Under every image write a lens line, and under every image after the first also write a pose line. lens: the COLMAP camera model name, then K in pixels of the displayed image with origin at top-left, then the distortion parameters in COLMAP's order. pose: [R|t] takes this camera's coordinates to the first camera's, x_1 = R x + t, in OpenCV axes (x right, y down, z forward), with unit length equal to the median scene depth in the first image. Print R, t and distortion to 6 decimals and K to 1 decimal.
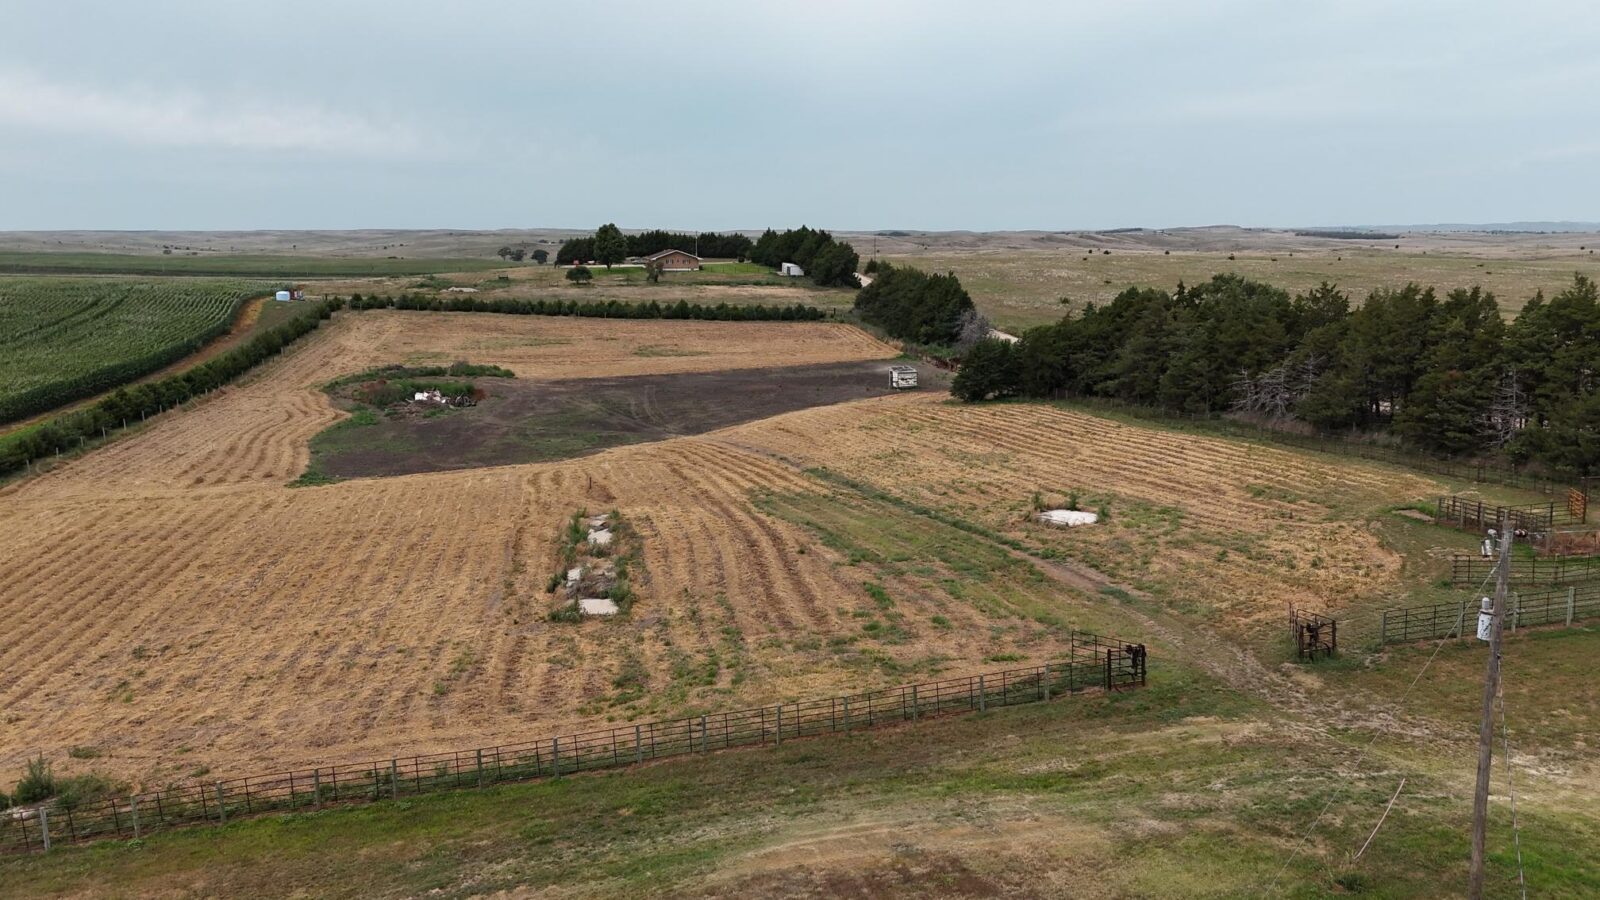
lens RADIAL K [[1265.7, 0, 828.2], [0, 1265.7, 450.6], [0, 0, 1]] dist [0.064428, -0.001589]
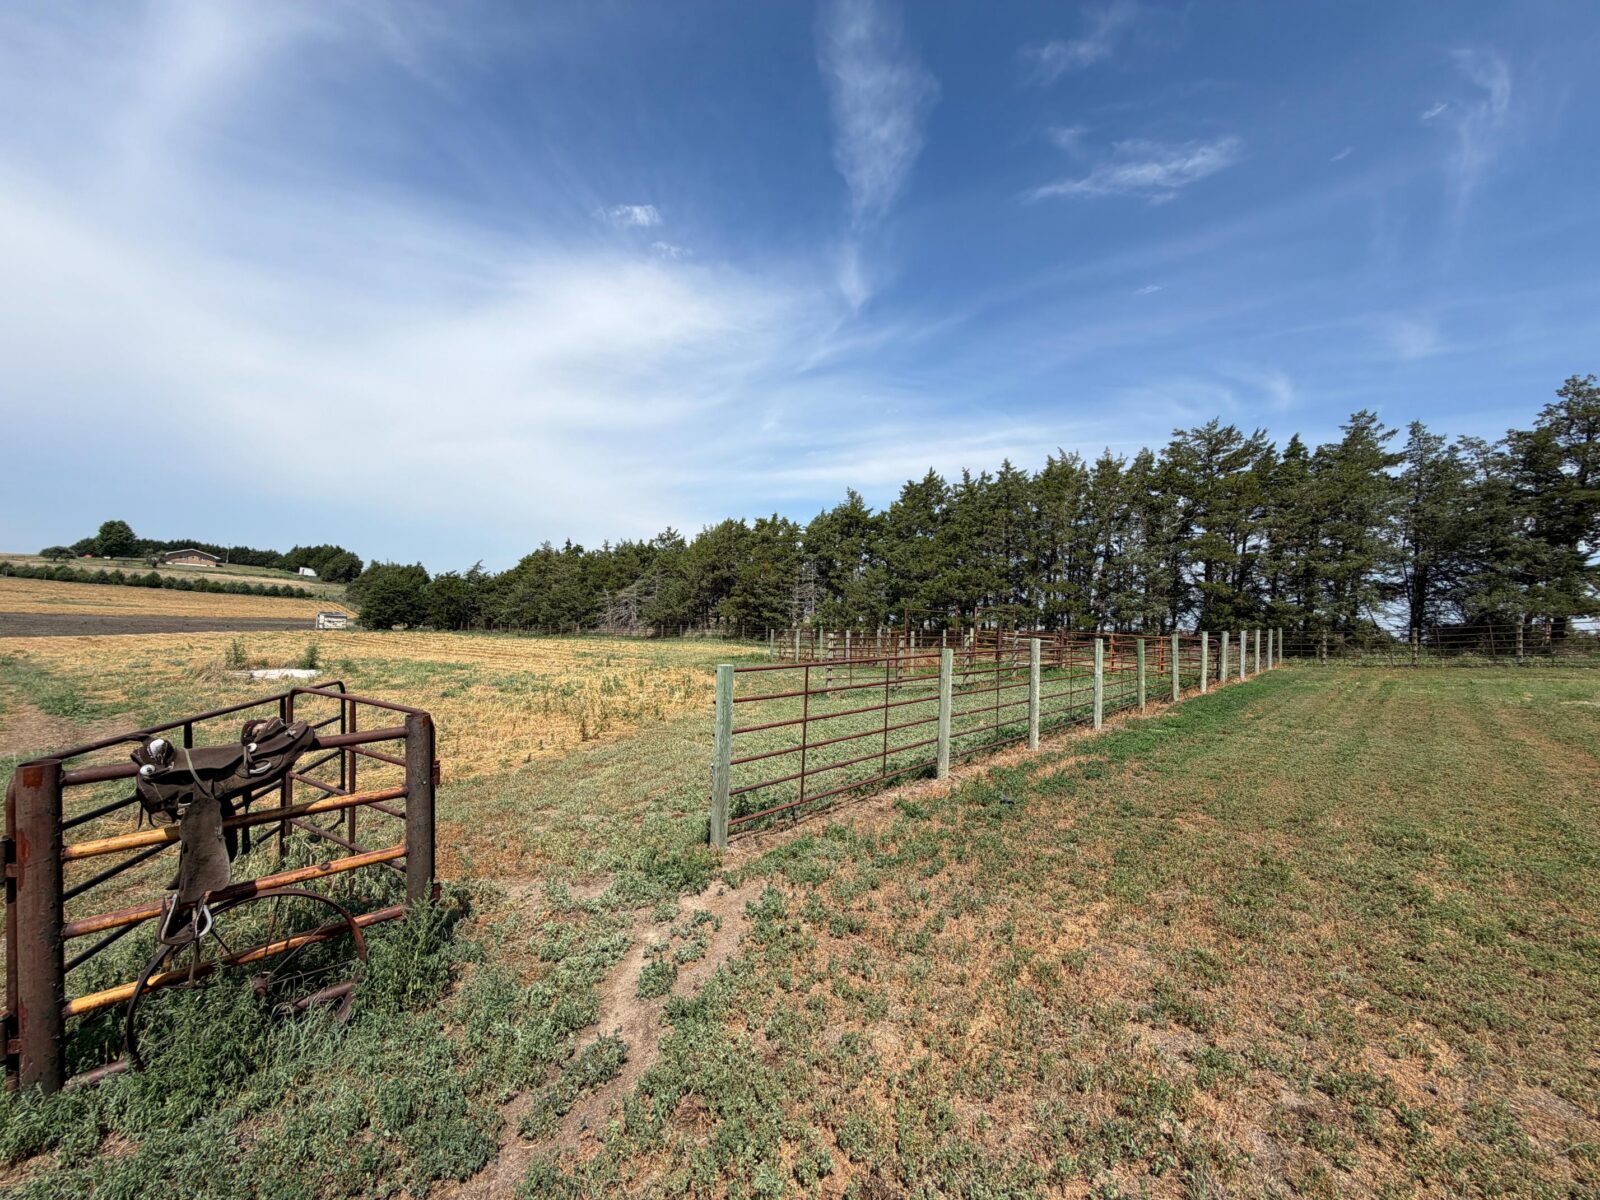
lens RADIAL K [[668.5, 0, 800.8], [0, 668.5, 572.7], [0, 0, 1]] dist [-0.000201, 0.005446]
pose [[0.858030, 0.071228, 0.508637, 0.160112], [0.038006, 0.978816, -0.201184, 0.054846], [-0.512192, 0.191953, 0.837146, 0.371427]]
